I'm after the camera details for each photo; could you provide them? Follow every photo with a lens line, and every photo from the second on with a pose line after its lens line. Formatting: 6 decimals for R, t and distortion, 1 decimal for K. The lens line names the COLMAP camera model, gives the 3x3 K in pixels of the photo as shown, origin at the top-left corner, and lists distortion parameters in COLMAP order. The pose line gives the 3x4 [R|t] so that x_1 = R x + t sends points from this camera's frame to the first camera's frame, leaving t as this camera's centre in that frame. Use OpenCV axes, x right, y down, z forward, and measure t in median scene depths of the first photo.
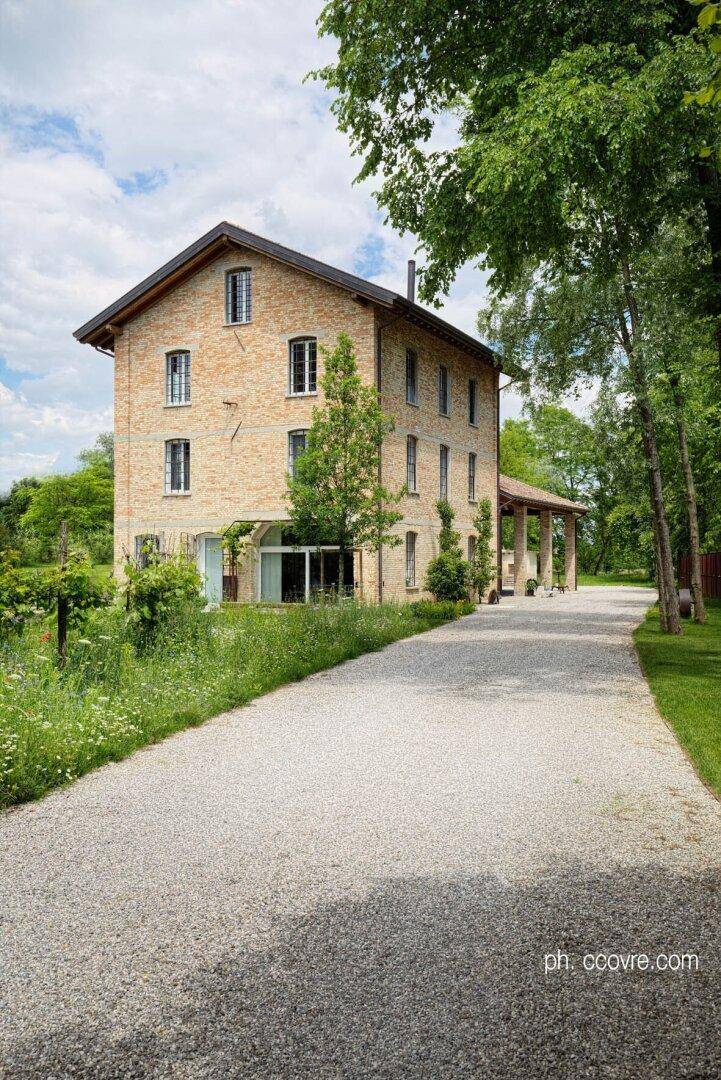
lens RADIAL K [[1023.4, 0, 365.3], [0, 1023.4, 529.9], [0, 0, 1]] dist [0.072318, 0.000000]
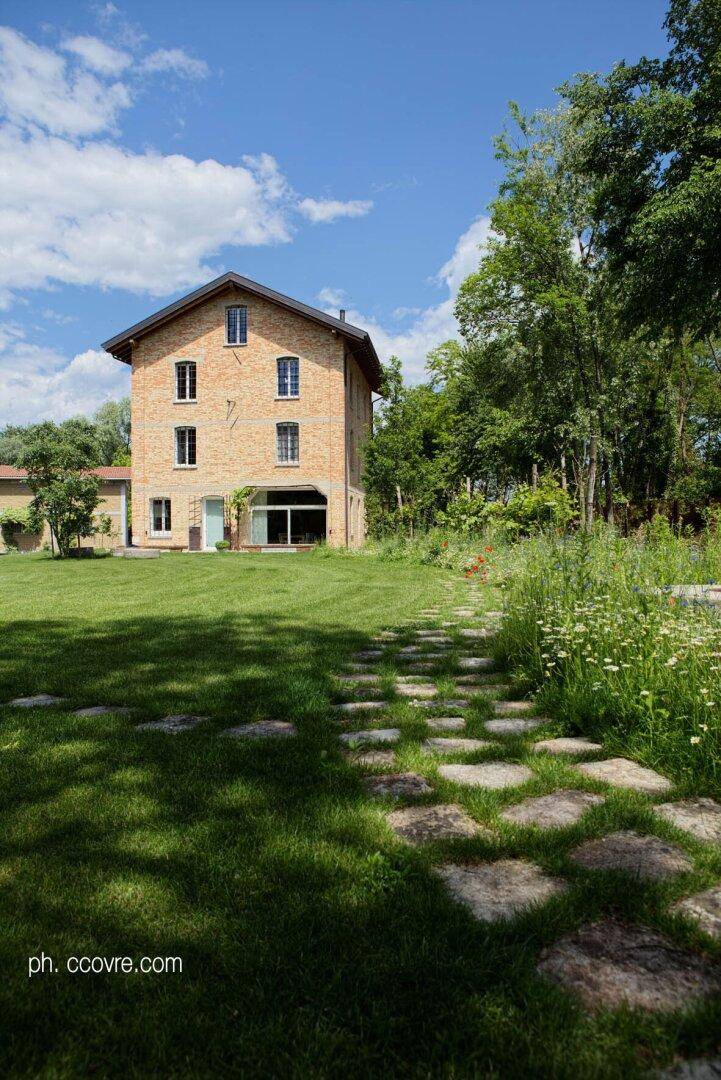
lens RADIAL K [[742.4, 0, 358.0], [0, 742.4, 537.0], [0, 0, 1]] dist [-0.078277, 0.023117]
pose [[0.949764, -0.004114, 0.312939, -0.368971], [-0.006858, 0.999400, 0.033950, 0.030929], [-0.312891, -0.034391, 0.949166, -0.004052]]
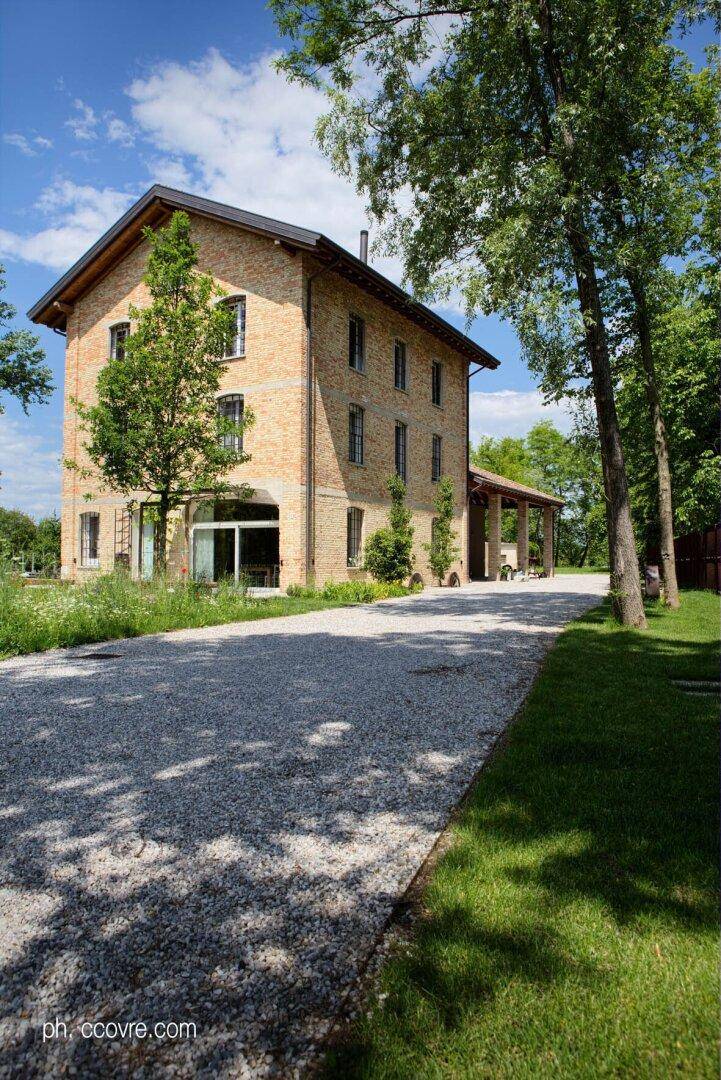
lens RADIAL K [[742.4, 0, 359.3], [0, 742.4, 541.0], [0, 0, 1]] dist [-0.078277, 0.023117]
pose [[0.996727, 0.003337, -0.080770, 0.137899], [-0.002971, 0.999985, 0.004648, 0.038670], [0.080784, -0.004393, 0.996722, 0.440186]]
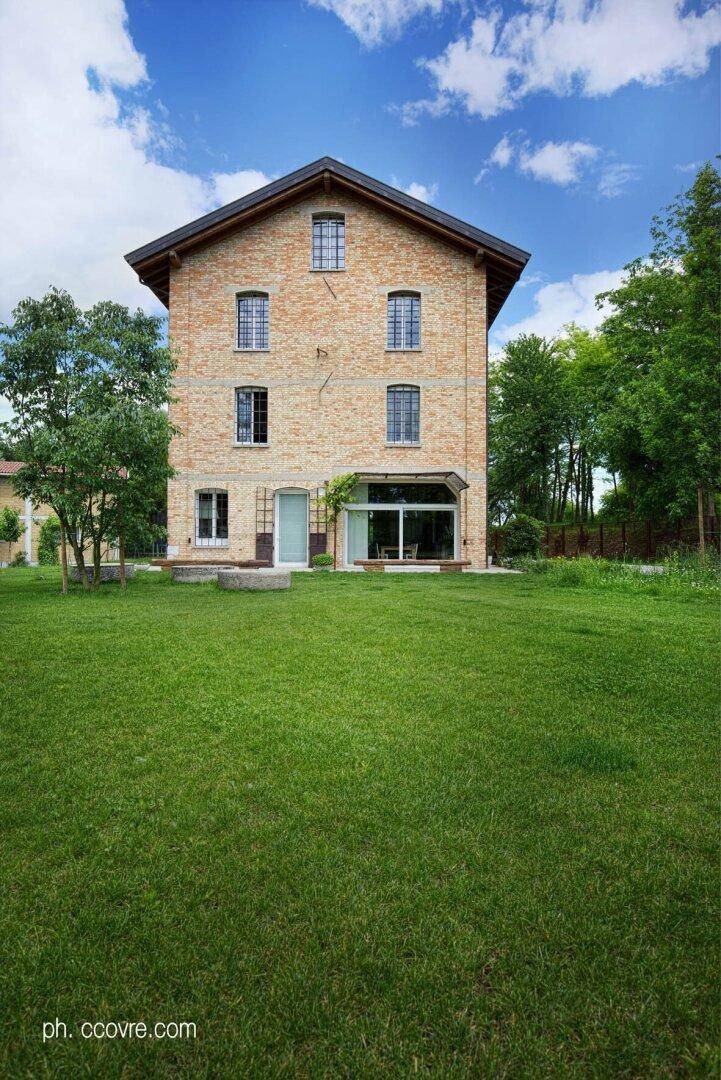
lens RADIAL K [[623.9, 0, 360.6], [0, 623.9, 536.3], [0, 0, 1]] dist [-0.005026, -0.000556]
pose [[0.910134, 0.010394, 0.414184, -0.441422], [-0.019959, 0.999625, 0.018772, 0.047174], [-0.413834, -0.025351, 0.909999, 0.597304]]
